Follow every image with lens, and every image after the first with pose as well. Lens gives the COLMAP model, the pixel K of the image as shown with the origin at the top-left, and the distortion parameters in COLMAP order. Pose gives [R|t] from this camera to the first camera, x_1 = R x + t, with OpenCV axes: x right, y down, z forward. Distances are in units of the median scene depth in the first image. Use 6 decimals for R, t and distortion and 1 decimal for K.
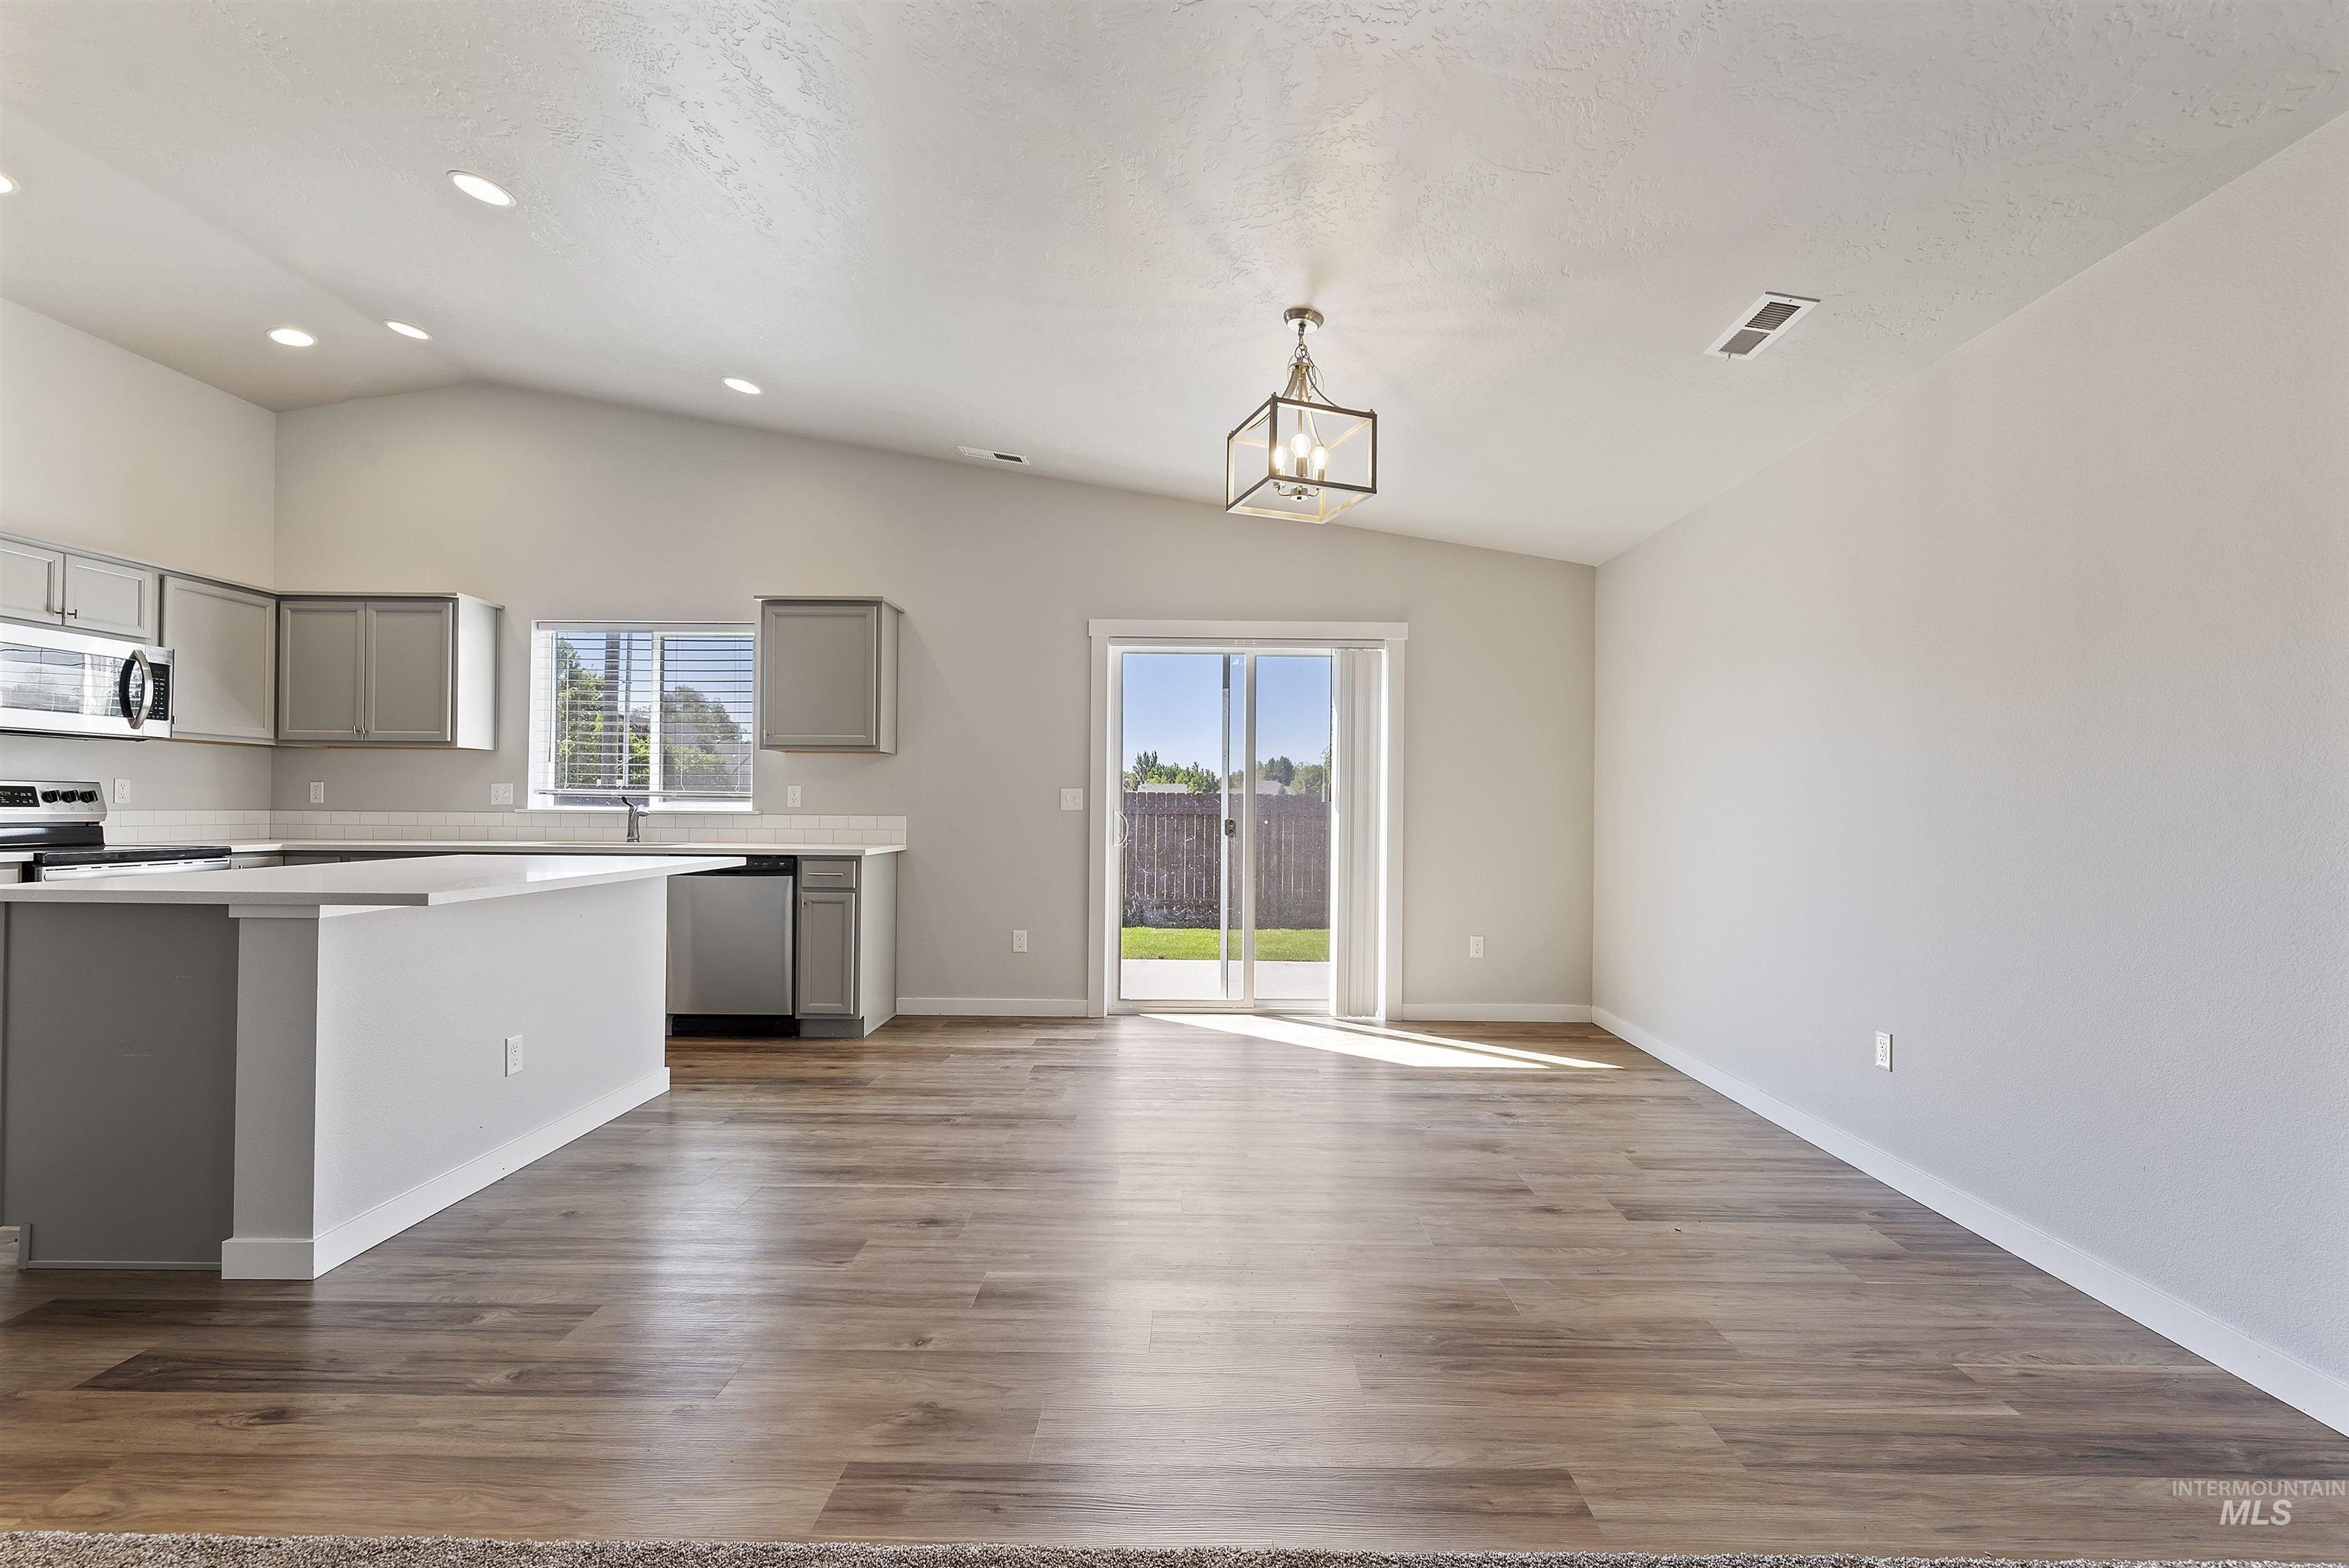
lens RADIAL K [[1035.7, 0, 1208.5], [0, 1035.7, 799.6], [0, 0, 1]] dist [0.006265, -0.001082]
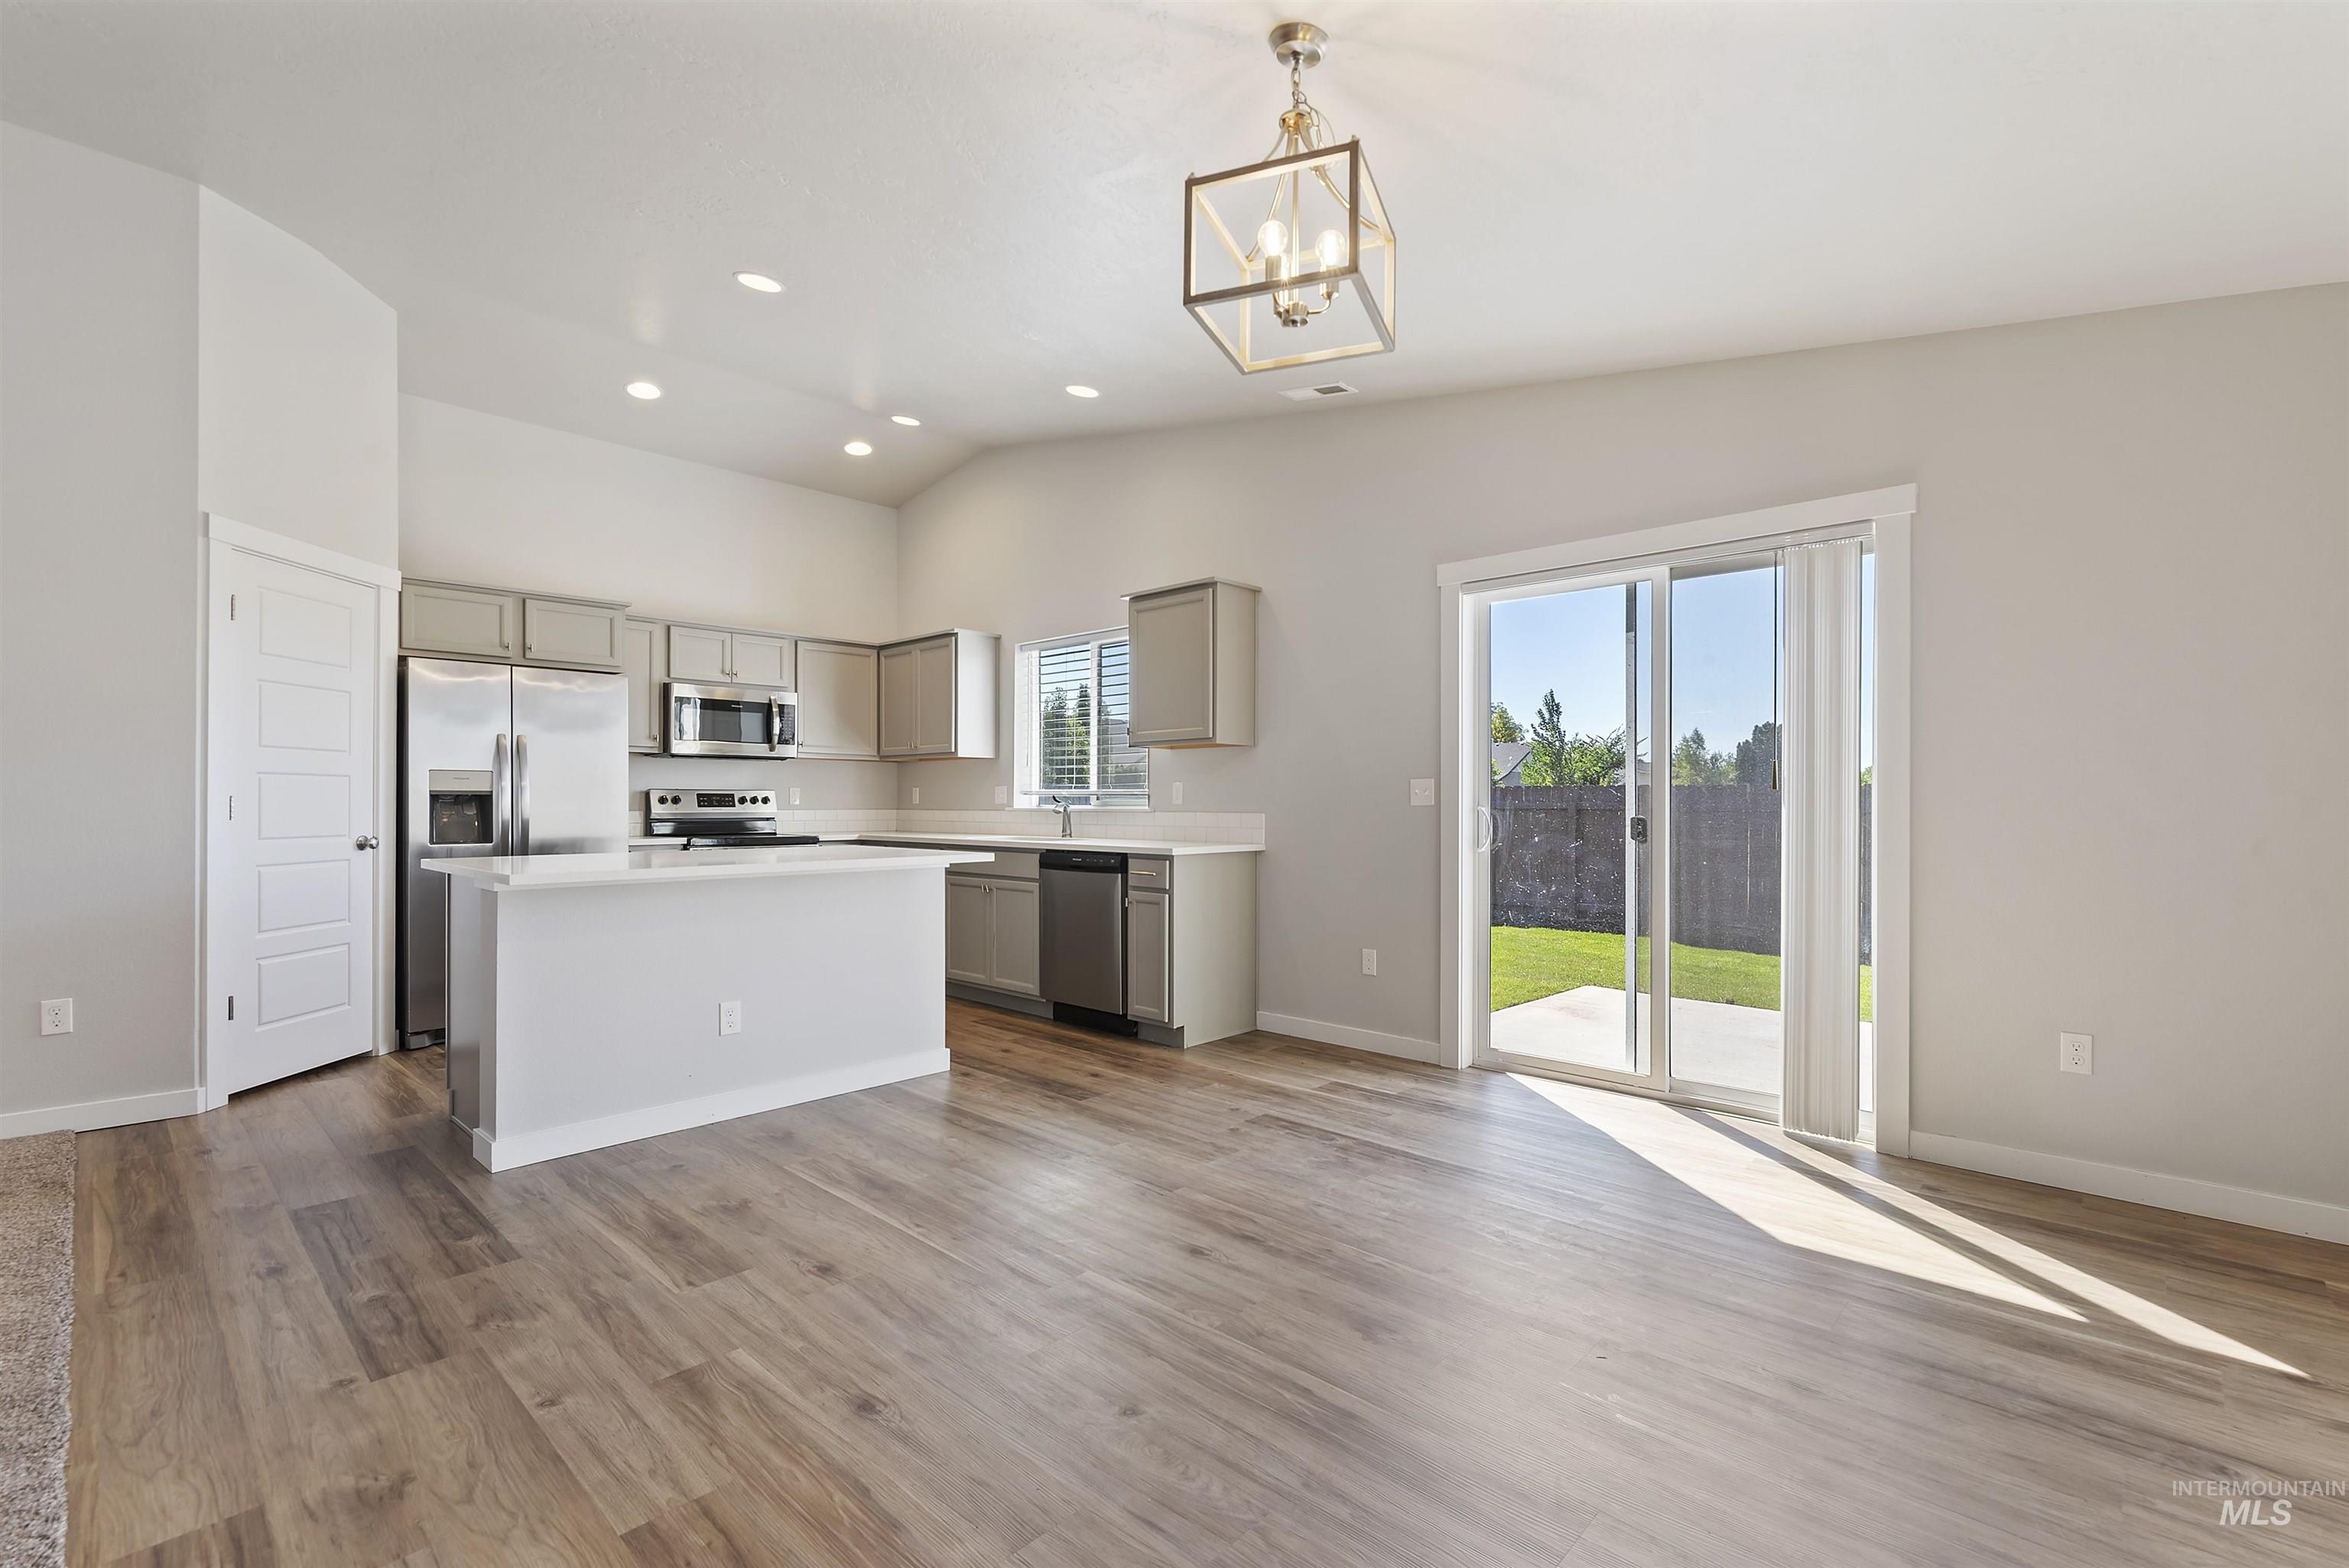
lens RADIAL K [[1035.7, 0, 1209.2], [0, 1035.7, 809.7], [0, 0, 1]] dist [0.006265, -0.001082]
pose [[0.736875, -0.003095, -0.676022, 0.311728], [0.010179, 0.999927, 0.006516, 0.006471], [0.675953, -0.011683, 0.736853, 0.309274]]
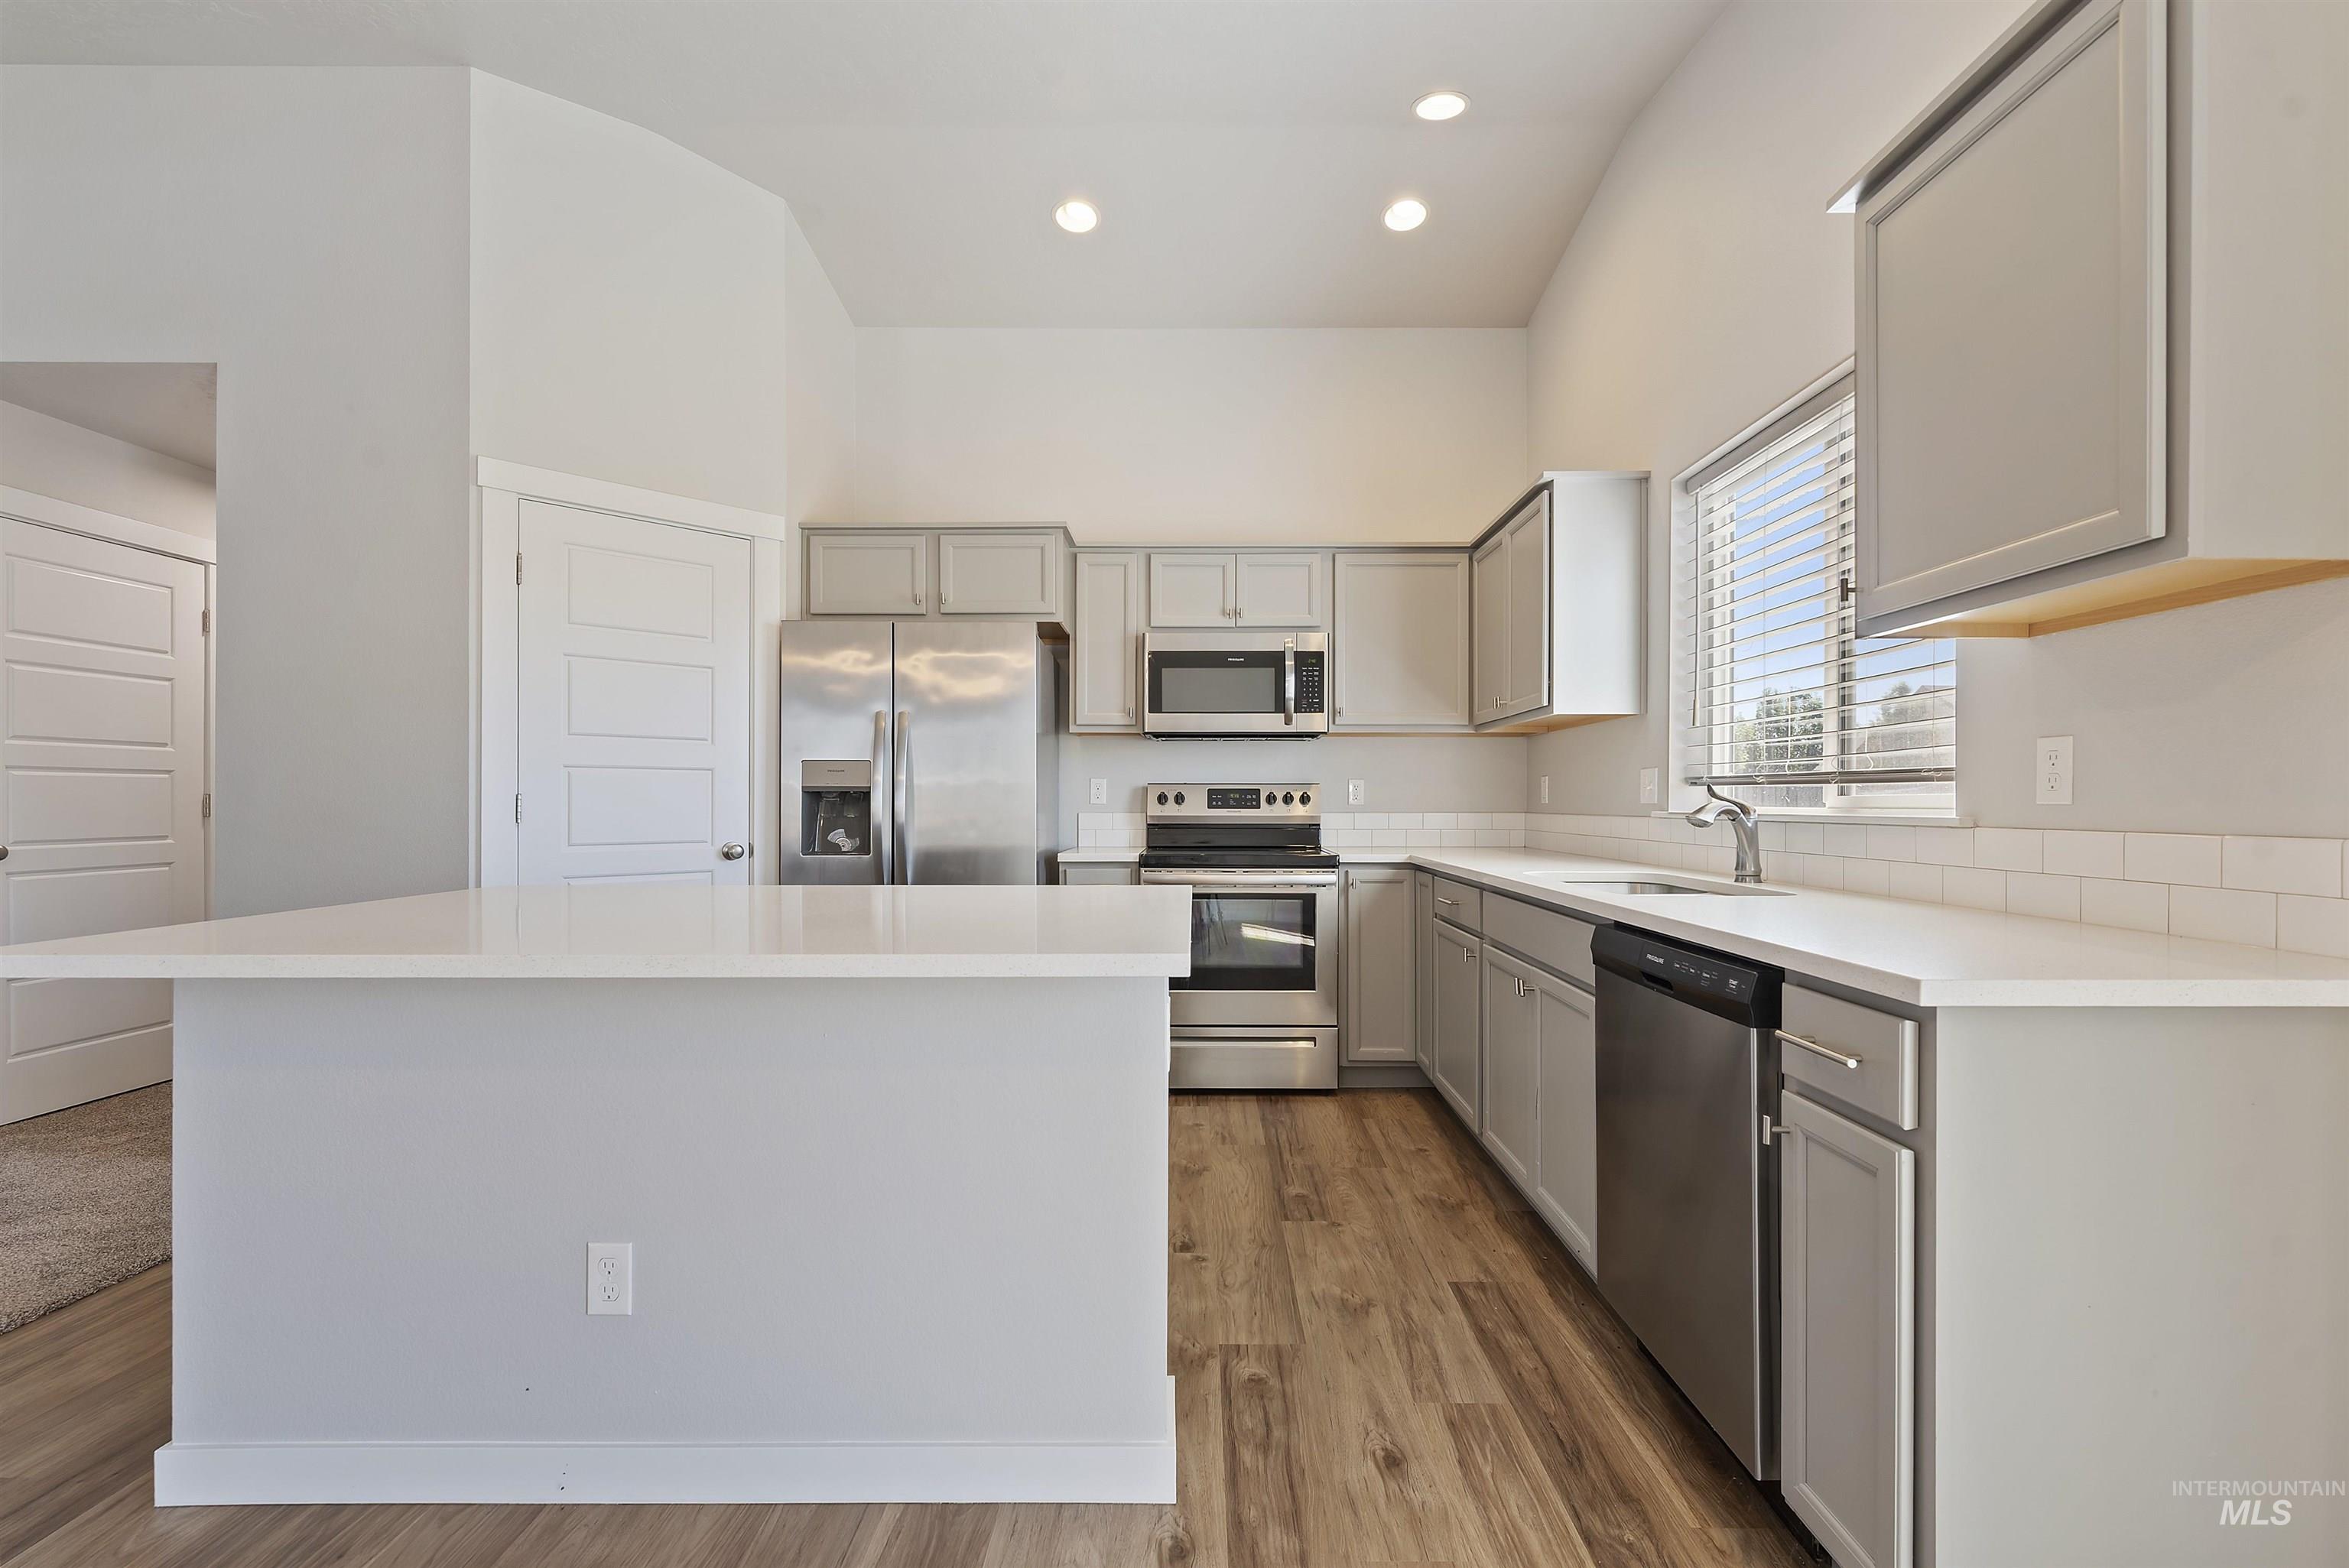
lens RADIAL K [[1035.7, 0, 1193.8], [0, 1035.7, 797.0], [0, 0, 1]] dist [0.006265, -0.001082]
pose [[-0.002548, -0.013023, -0.999912, -0.085828], [0.006924, 0.999891, -0.013040, 0.007232], [0.999973, -0.006957, -0.002458, 0.786425]]
